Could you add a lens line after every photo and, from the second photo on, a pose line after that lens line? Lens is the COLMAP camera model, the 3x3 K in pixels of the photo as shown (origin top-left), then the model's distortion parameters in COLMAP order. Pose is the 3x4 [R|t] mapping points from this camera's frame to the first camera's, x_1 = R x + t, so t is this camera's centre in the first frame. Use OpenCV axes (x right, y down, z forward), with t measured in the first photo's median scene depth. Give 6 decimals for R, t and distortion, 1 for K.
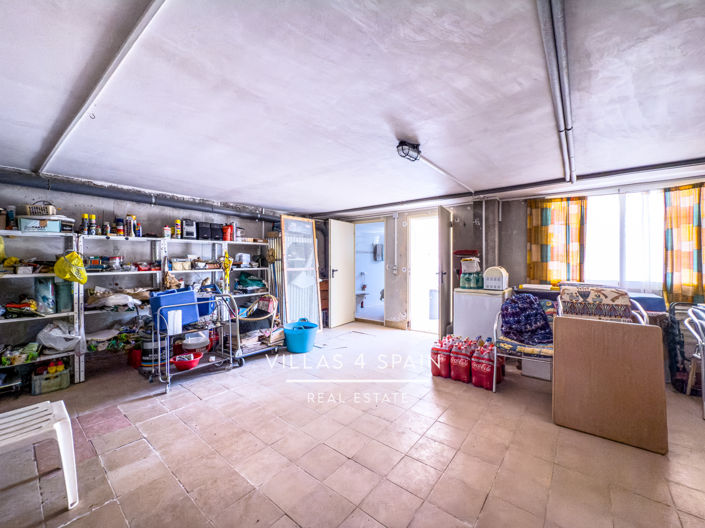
lens RADIAL K [[293.8, 0, 359.1], [0, 293.8, 268.1], [0, 0, 1]] dist [-0.000548, -0.000009]
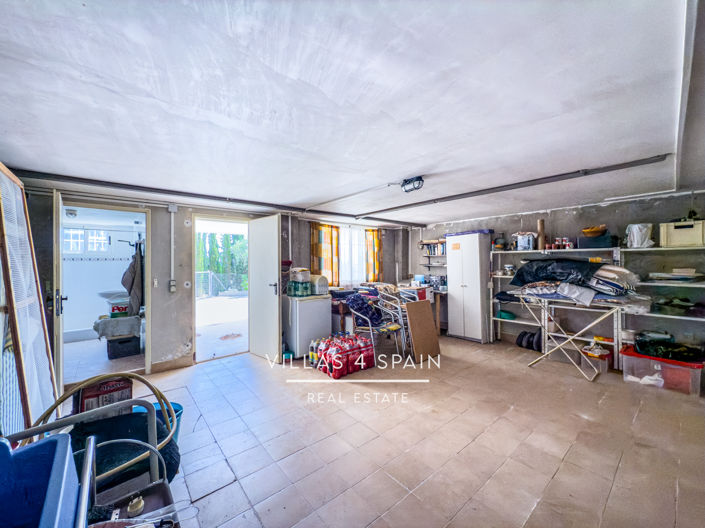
lens RADIAL K [[283.9, 0, 352.5], [0, 283.9, 264.0], [0, 0, 1]] dist [0.000673, 0.000059]
pose [[0.196414, -0.005895, 0.980503, -0.634913], [0.034239, 0.999413, -0.000850, -0.043970], [-0.979923, 0.033738, 0.196501, 0.621282]]
